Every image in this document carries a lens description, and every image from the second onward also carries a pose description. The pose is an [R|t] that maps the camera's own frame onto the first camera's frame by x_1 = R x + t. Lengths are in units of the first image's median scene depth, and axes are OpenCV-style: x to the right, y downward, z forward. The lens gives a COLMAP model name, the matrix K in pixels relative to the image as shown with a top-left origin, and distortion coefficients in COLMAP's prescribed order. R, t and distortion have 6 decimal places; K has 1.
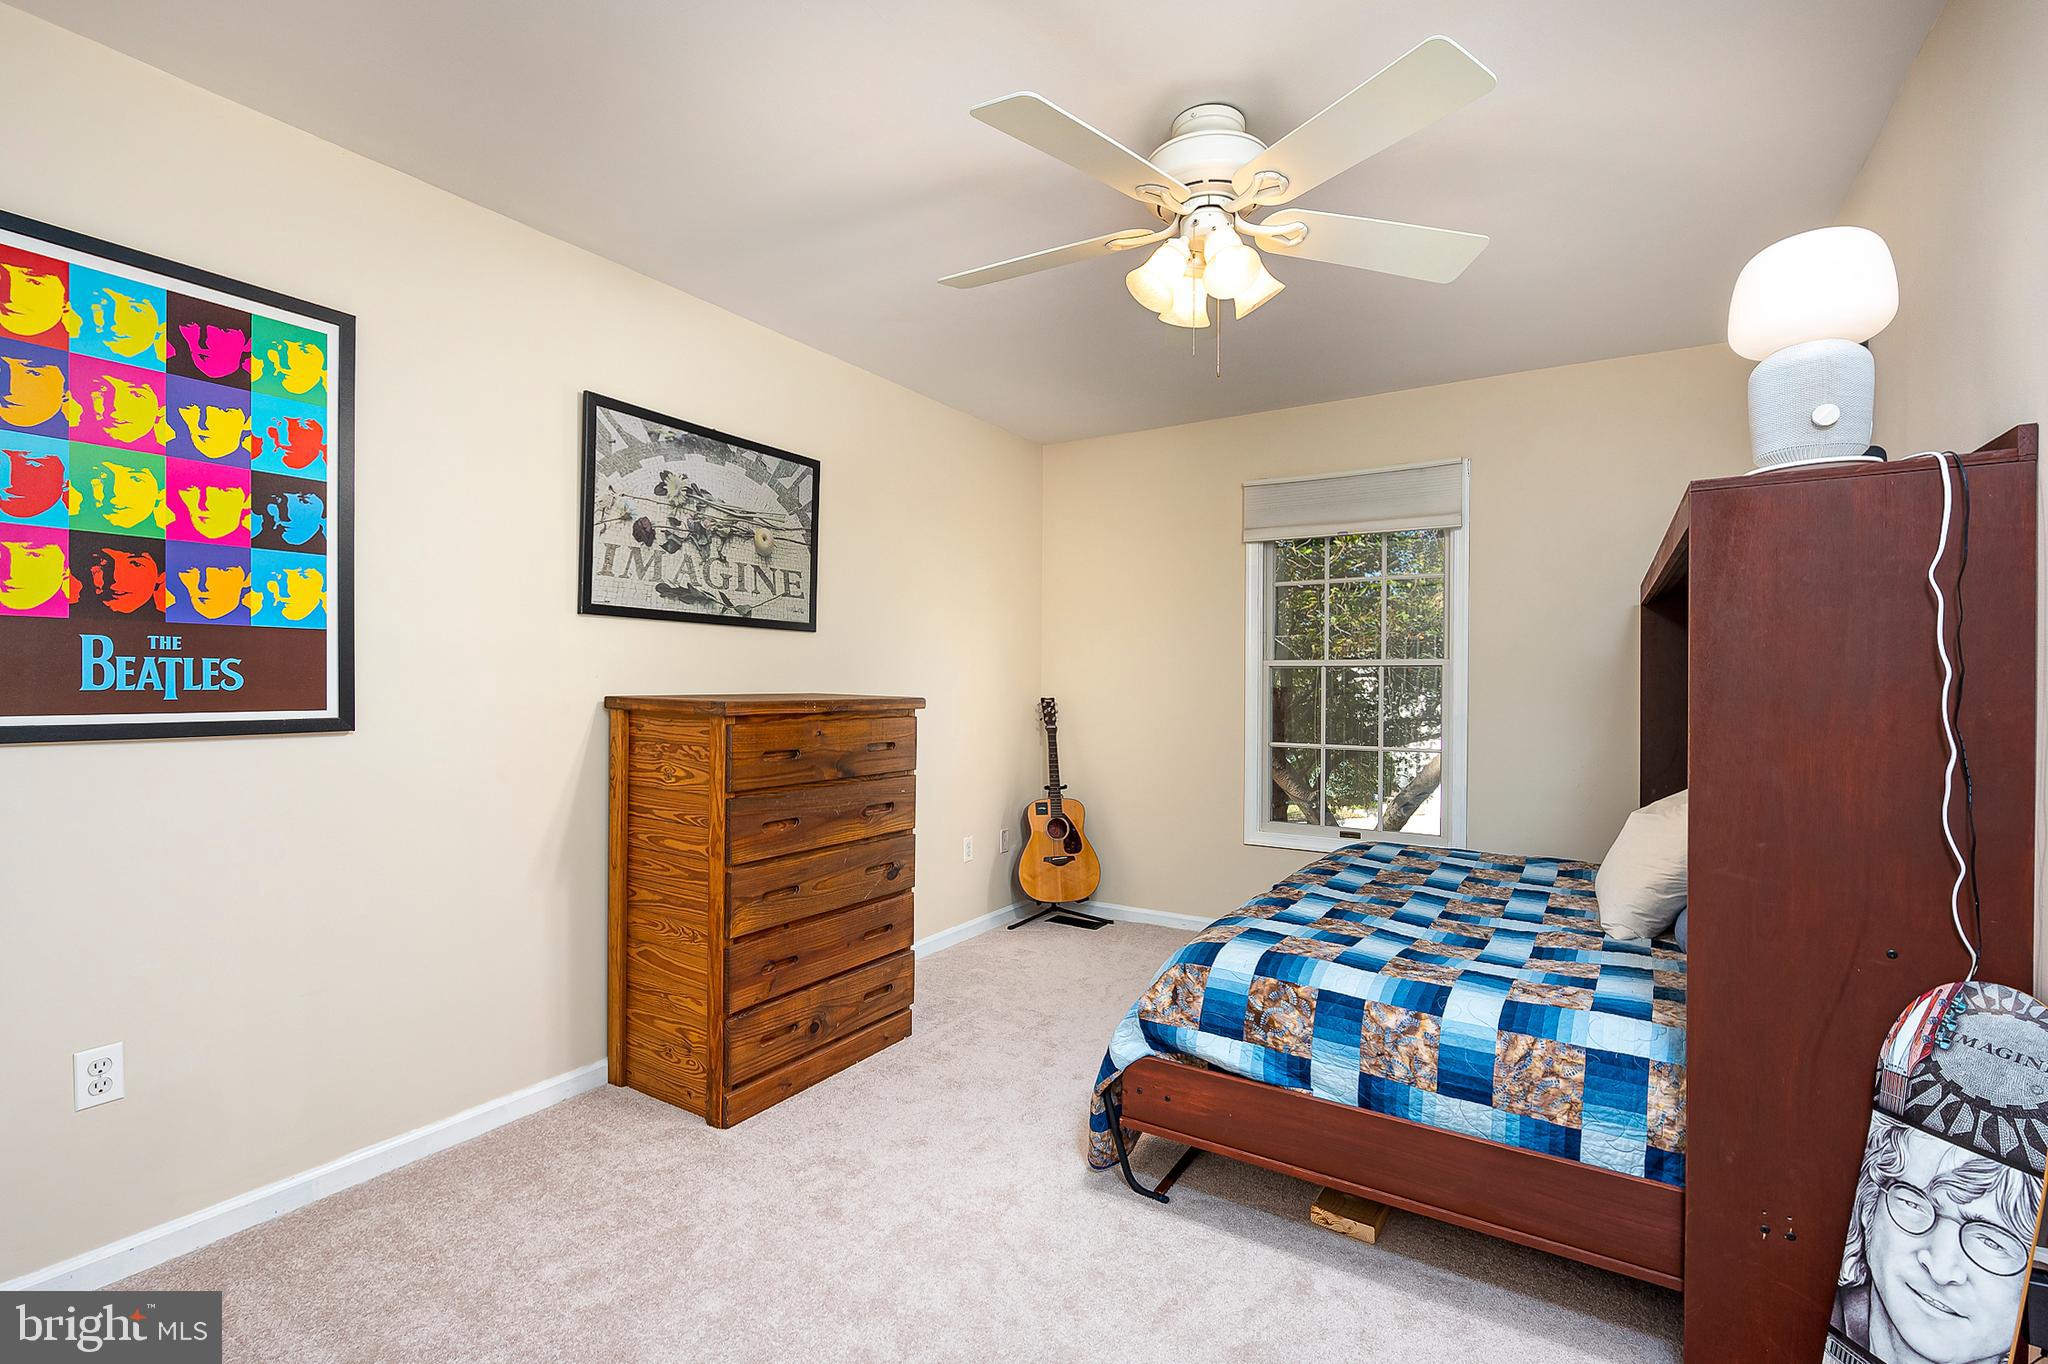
lens RADIAL K [[930.1, 0, 1023.8], [0, 930.1, 679.6], [0, 0, 1]] dist [0.001342, 0.000014]
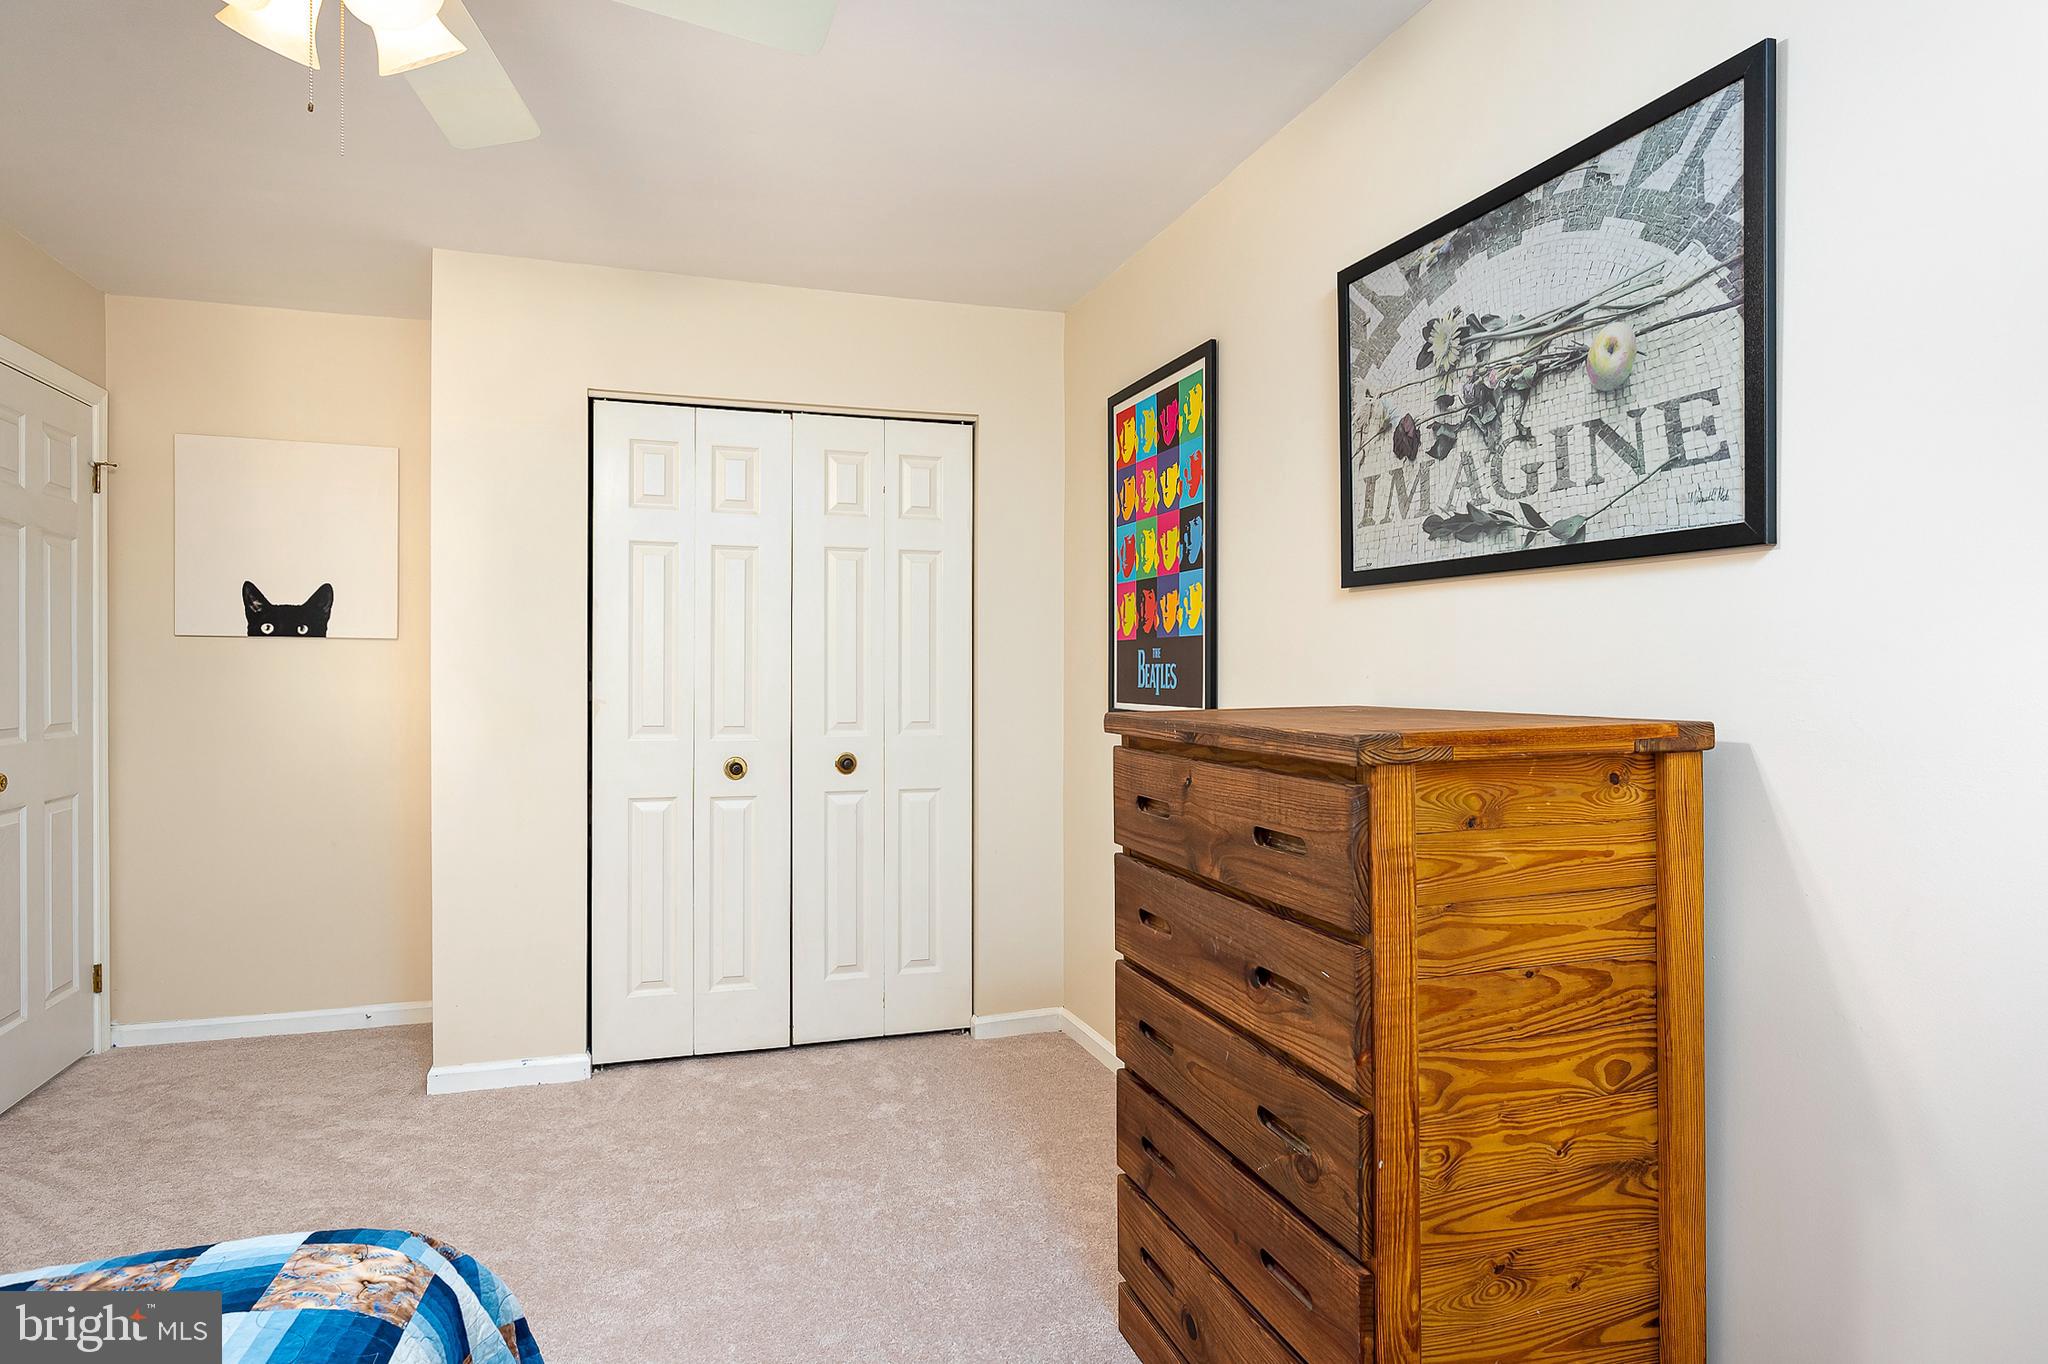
lens RADIAL K [[1151.8, 0, 1025.6], [0, 1151.8, 682.1], [0, 0, 1]] dist [-0.020188, -0.001103]
pose [[-0.632956, 0.004243, -0.774176, 0.320457], [0.001922, 0.999991, 0.003909, -0.002783], [0.774185, 0.000987, -0.632958, 1.228211]]
